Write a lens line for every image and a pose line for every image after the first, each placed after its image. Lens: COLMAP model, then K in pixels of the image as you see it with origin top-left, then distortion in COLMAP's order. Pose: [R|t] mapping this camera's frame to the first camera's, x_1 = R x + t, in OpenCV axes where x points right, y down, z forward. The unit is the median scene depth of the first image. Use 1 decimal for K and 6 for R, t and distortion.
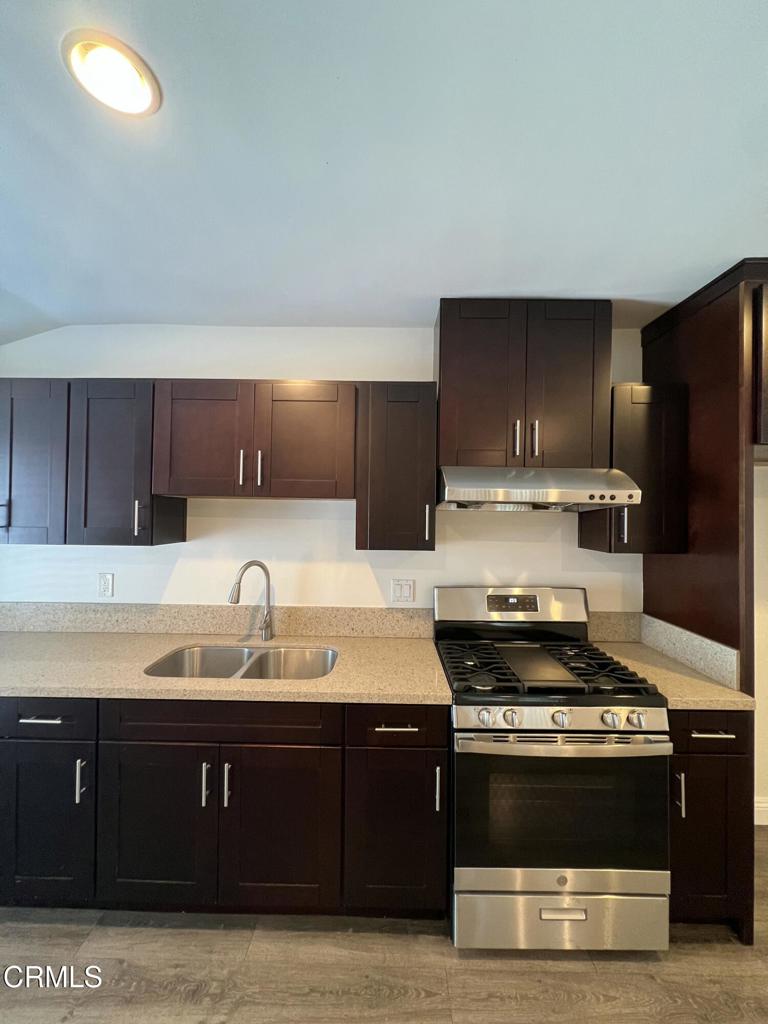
lens RADIAL K [[408.9, 0, 382.9], [0, 408.9, 511.3], [0, 0, 1]] dist [-0.001042, 0.000536]
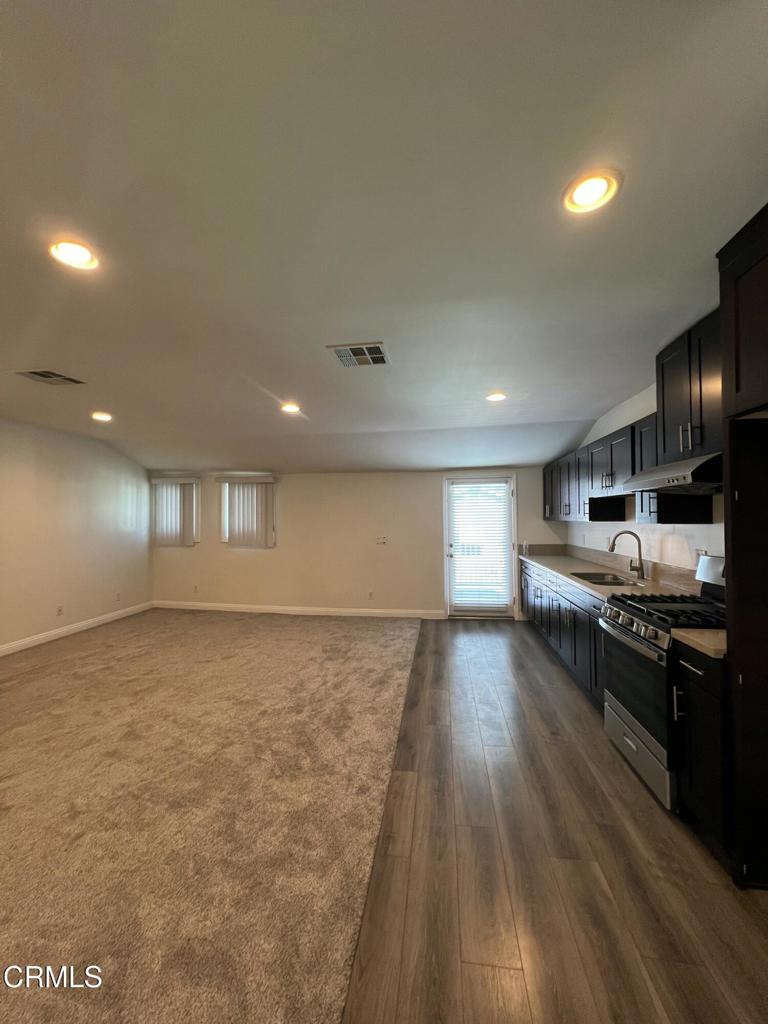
lens RADIAL K [[408.9, 0, 382.9], [0, 408.9, 511.3], [0, 0, 1]] dist [-0.001042, 0.000536]
pose [[-0.126047, -0.027622, -0.991640, 1.665324], [0.011782, 0.999500, -0.029339, 0.079408], [0.991954, -0.015381, -0.125659, 0.180622]]
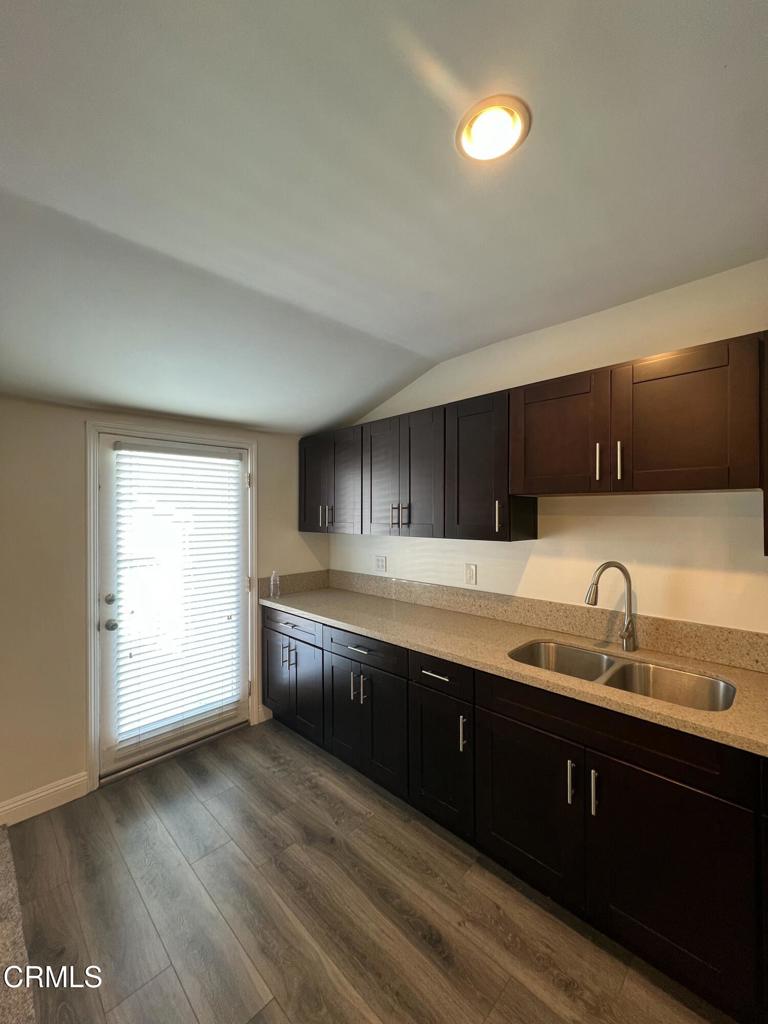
lens RADIAL K [[408.9, 0, 382.9], [0, 408.9, 511.3], [0, 0, 1]] dist [-0.001042, 0.000536]
pose [[0.721501, -0.017889, -0.692182, -0.049810], [0.015760, 0.999831, -0.009413, 0.007986], [0.692234, -0.004118, 0.721662, -0.025417]]
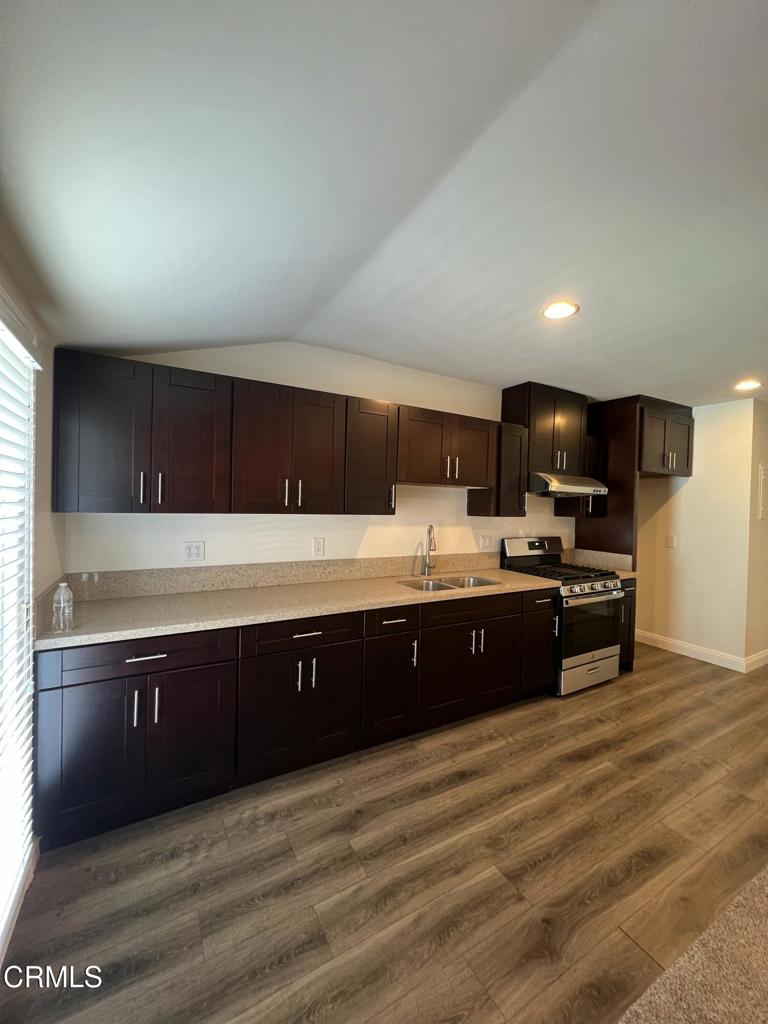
lens RADIAL K [[408.9, 0, 382.9], [0, 408.9, 511.3], [0, 0, 1]] dist [-0.001042, 0.000536]
pose [[0.861391, 0.000614, 0.507942, -1.333462], [-0.016694, 0.999493, 0.027101, 0.030051], [-0.507668, -0.031824, 0.860965, -0.275201]]
